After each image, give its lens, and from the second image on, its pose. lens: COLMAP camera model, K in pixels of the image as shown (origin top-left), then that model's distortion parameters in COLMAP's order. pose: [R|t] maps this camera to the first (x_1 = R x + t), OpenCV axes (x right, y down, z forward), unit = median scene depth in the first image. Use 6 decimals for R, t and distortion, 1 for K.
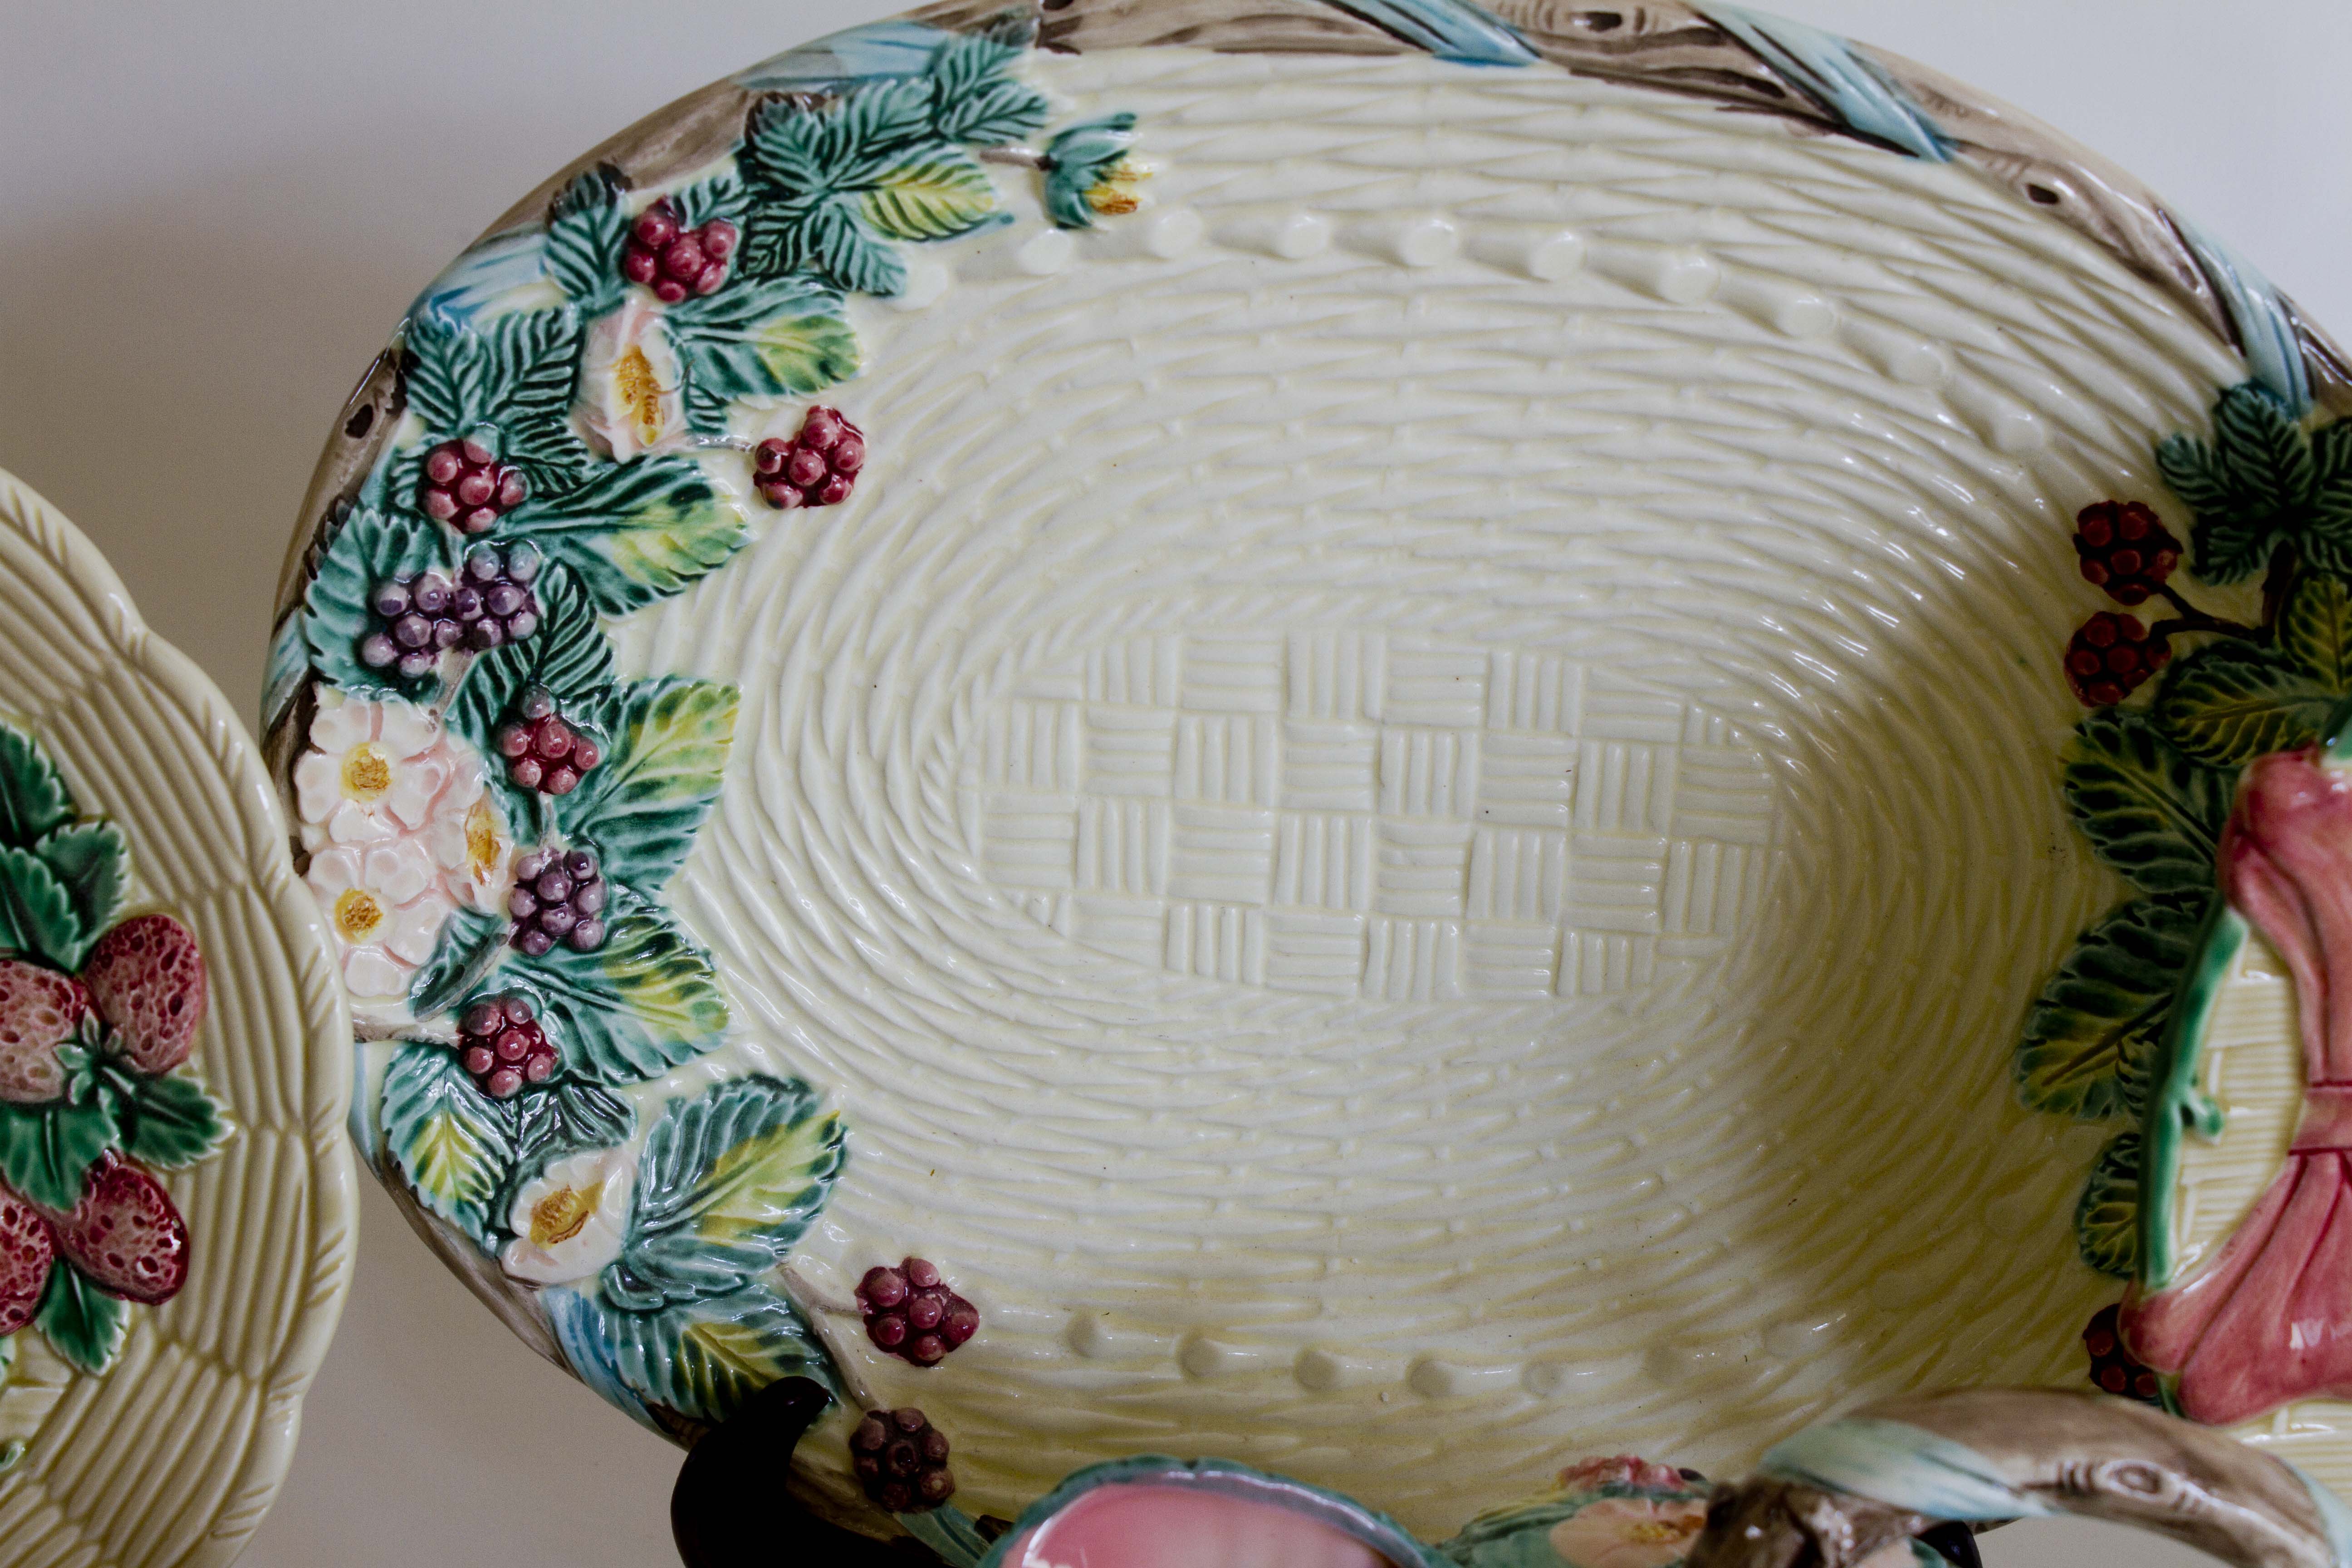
lens RADIAL K [[4225.8, 0, 1132.1], [0, 4225.8, 800.8], [0, 0, 1]] dist [0.008527, 0.000000]
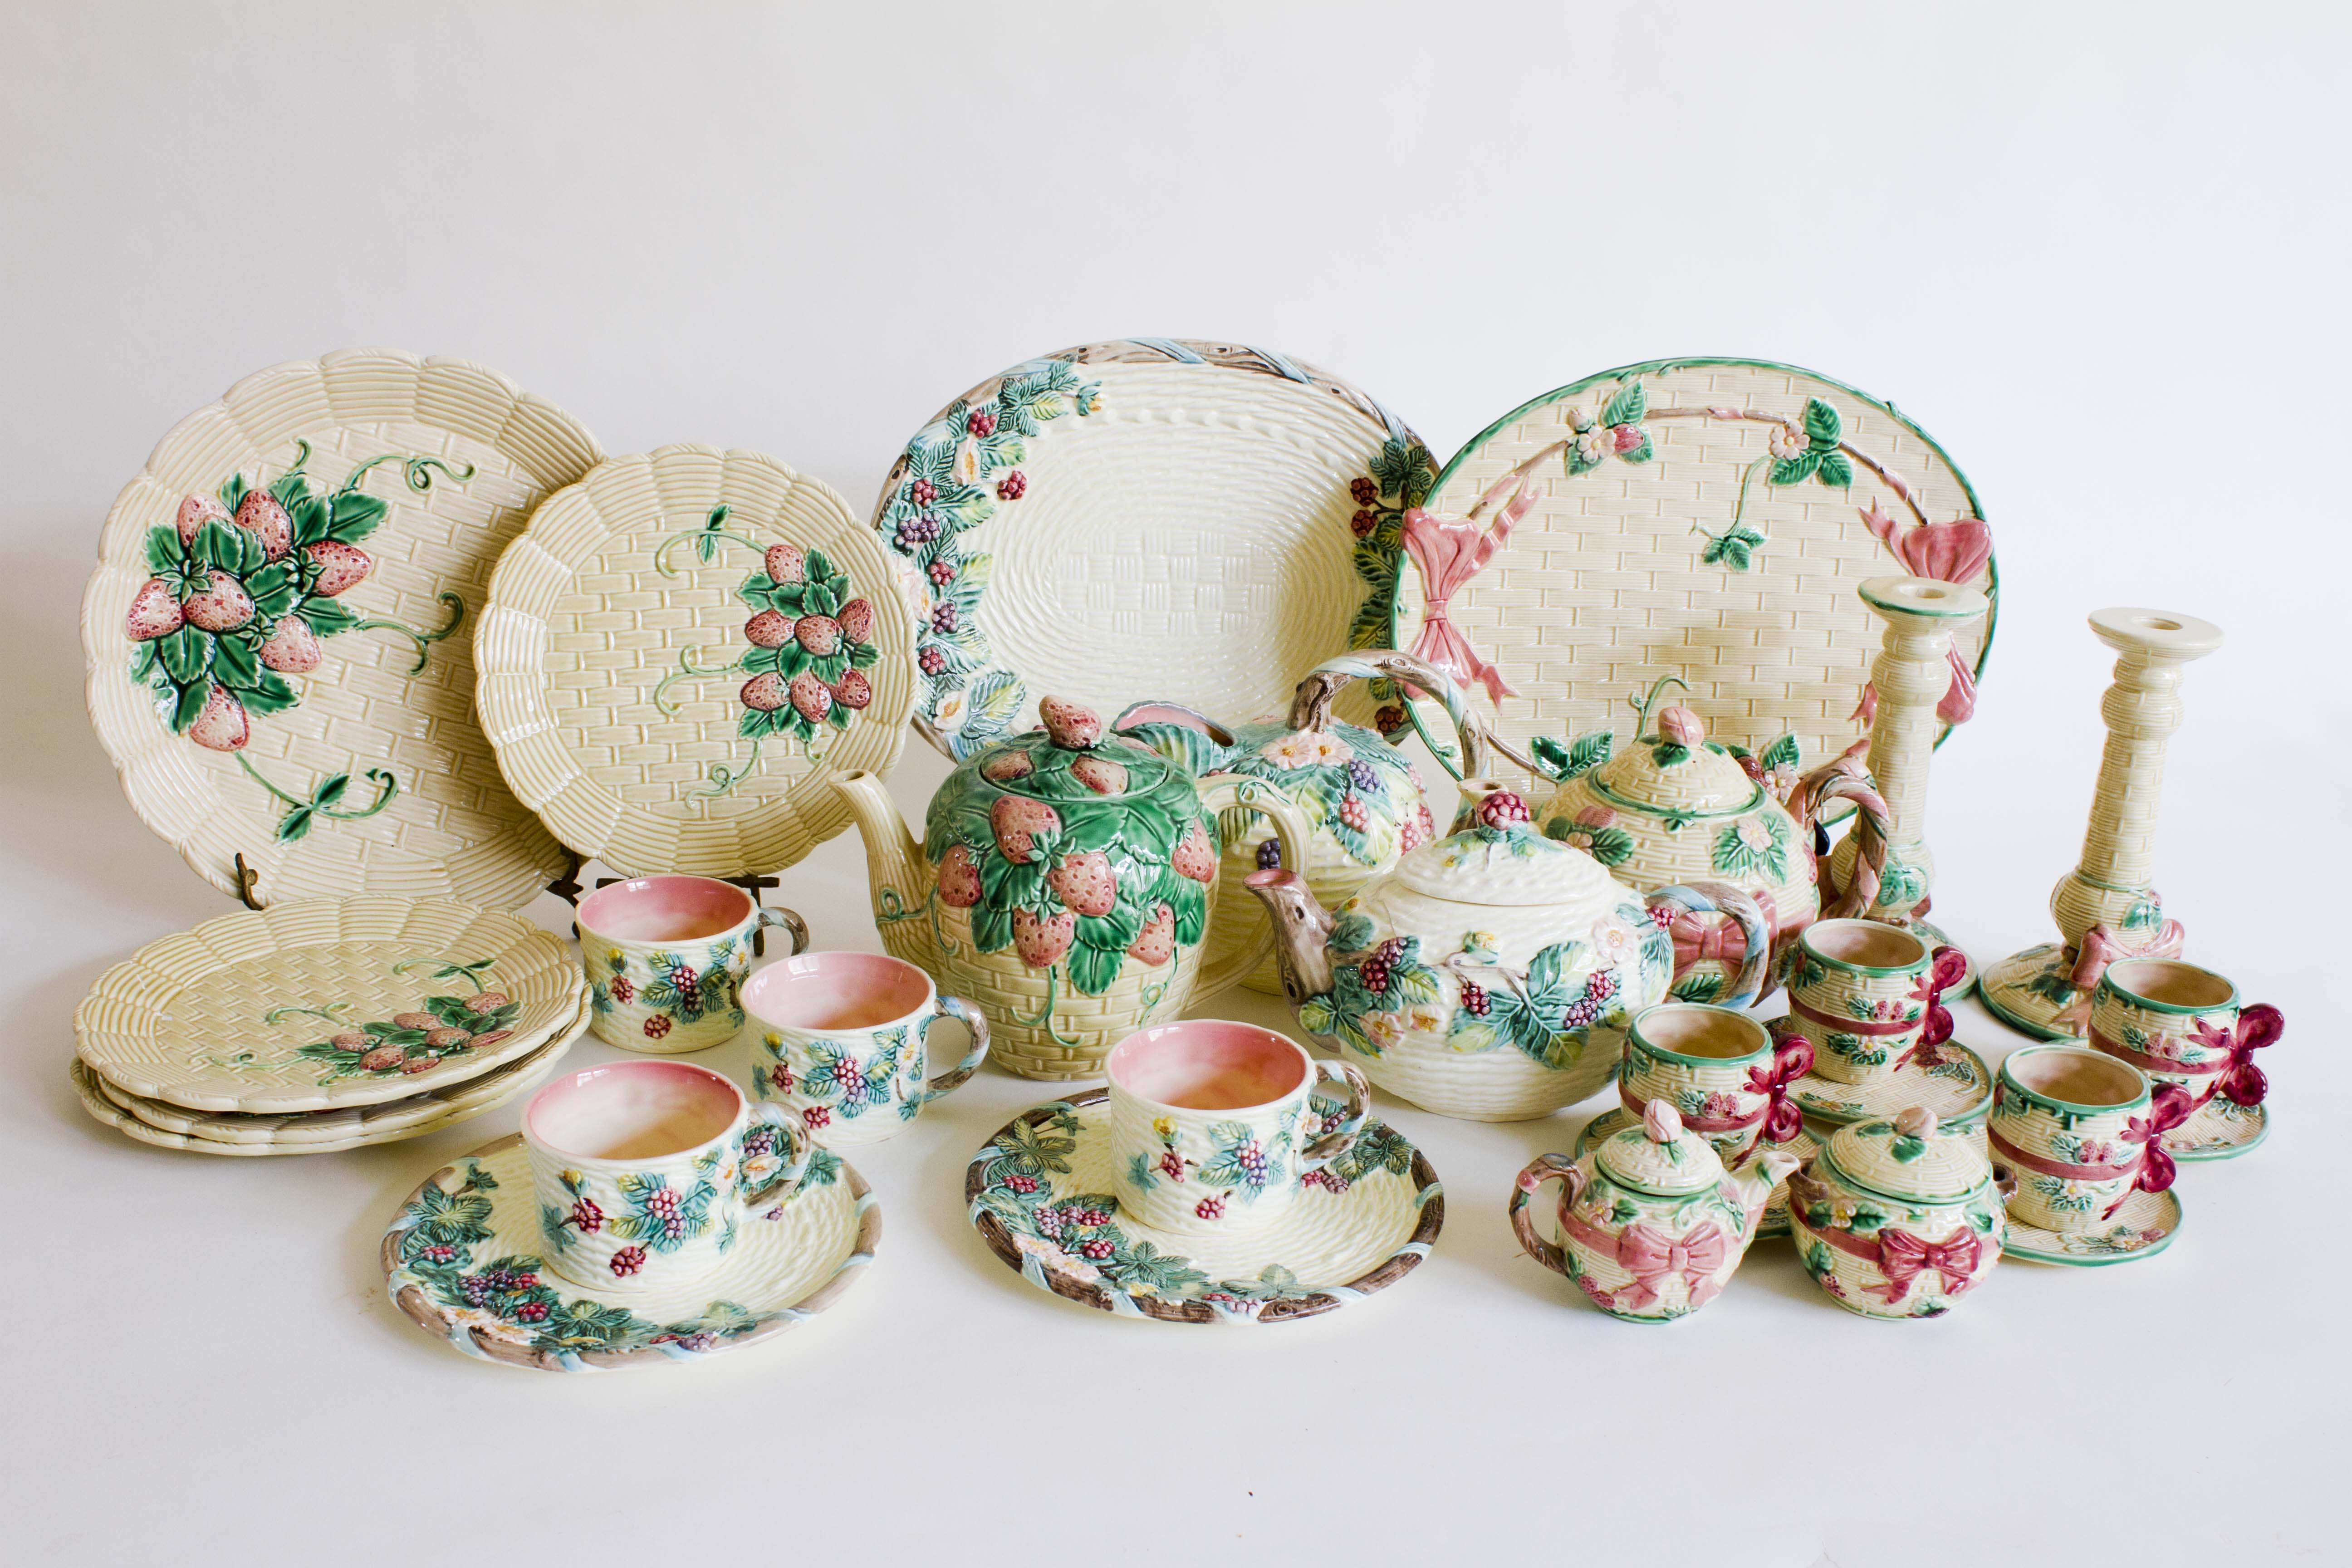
lens RADIAL K [[2369.2, 0, 1164.4], [0, 2369.2, 778.9], [0, 0, 1]] dist [-0.096164, 0.000000]
pose [[0.979926, -0.065397, 0.188329, -0.347924], [0.096384, 0.982335, -0.160401, 0.506265], [-0.174512, 0.175333, 0.968919, -0.950872]]
